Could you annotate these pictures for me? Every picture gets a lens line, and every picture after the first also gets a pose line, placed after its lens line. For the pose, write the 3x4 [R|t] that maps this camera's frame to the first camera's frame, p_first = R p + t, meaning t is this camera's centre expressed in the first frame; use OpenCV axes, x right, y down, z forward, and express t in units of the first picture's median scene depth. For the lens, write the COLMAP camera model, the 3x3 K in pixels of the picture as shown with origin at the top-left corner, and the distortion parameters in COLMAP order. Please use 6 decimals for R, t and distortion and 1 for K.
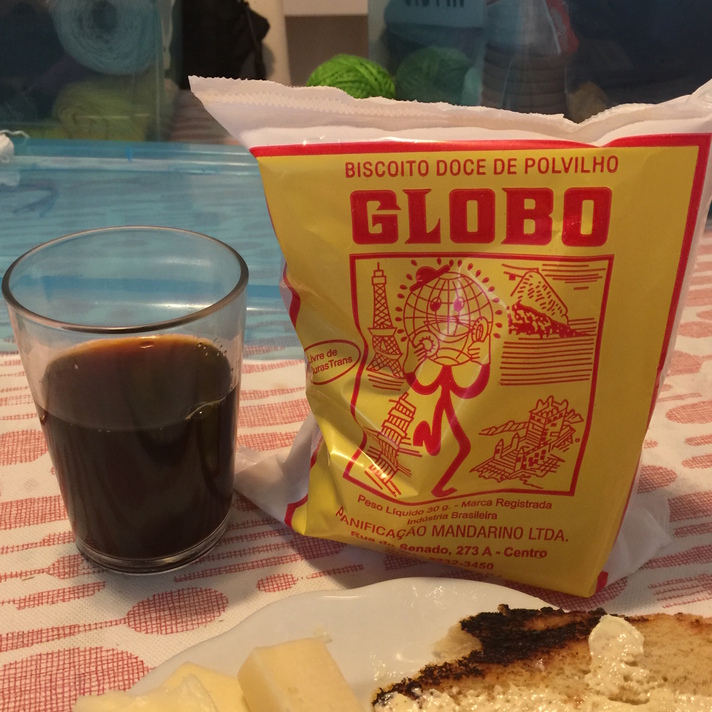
lens RADIAL K [[867.7, 0, 356.0], [0, 867.7, 356.0], [0, 0, 1]] dist [0.050551, -0.069032]
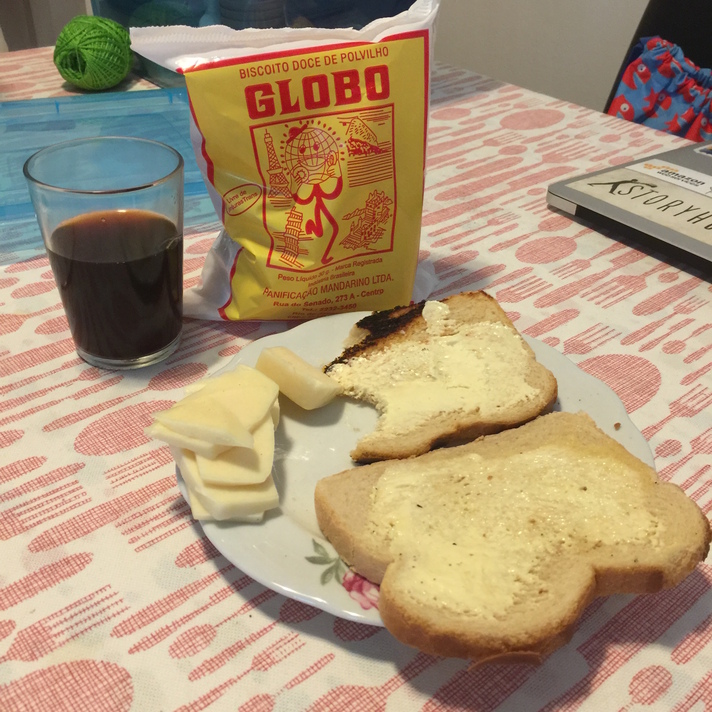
lens RADIAL K [[811.5, 0, 356.0], [0, 811.5, 356.0], [0, 0, 1]] dist [0.055119, -0.049124]
pose [[0.915342, -0.236084, 0.326212, -0.443488], [0.211931, 0.971271, 0.108249, 0.190134], [-0.342396, -0.029950, 0.939078, -0.573271]]
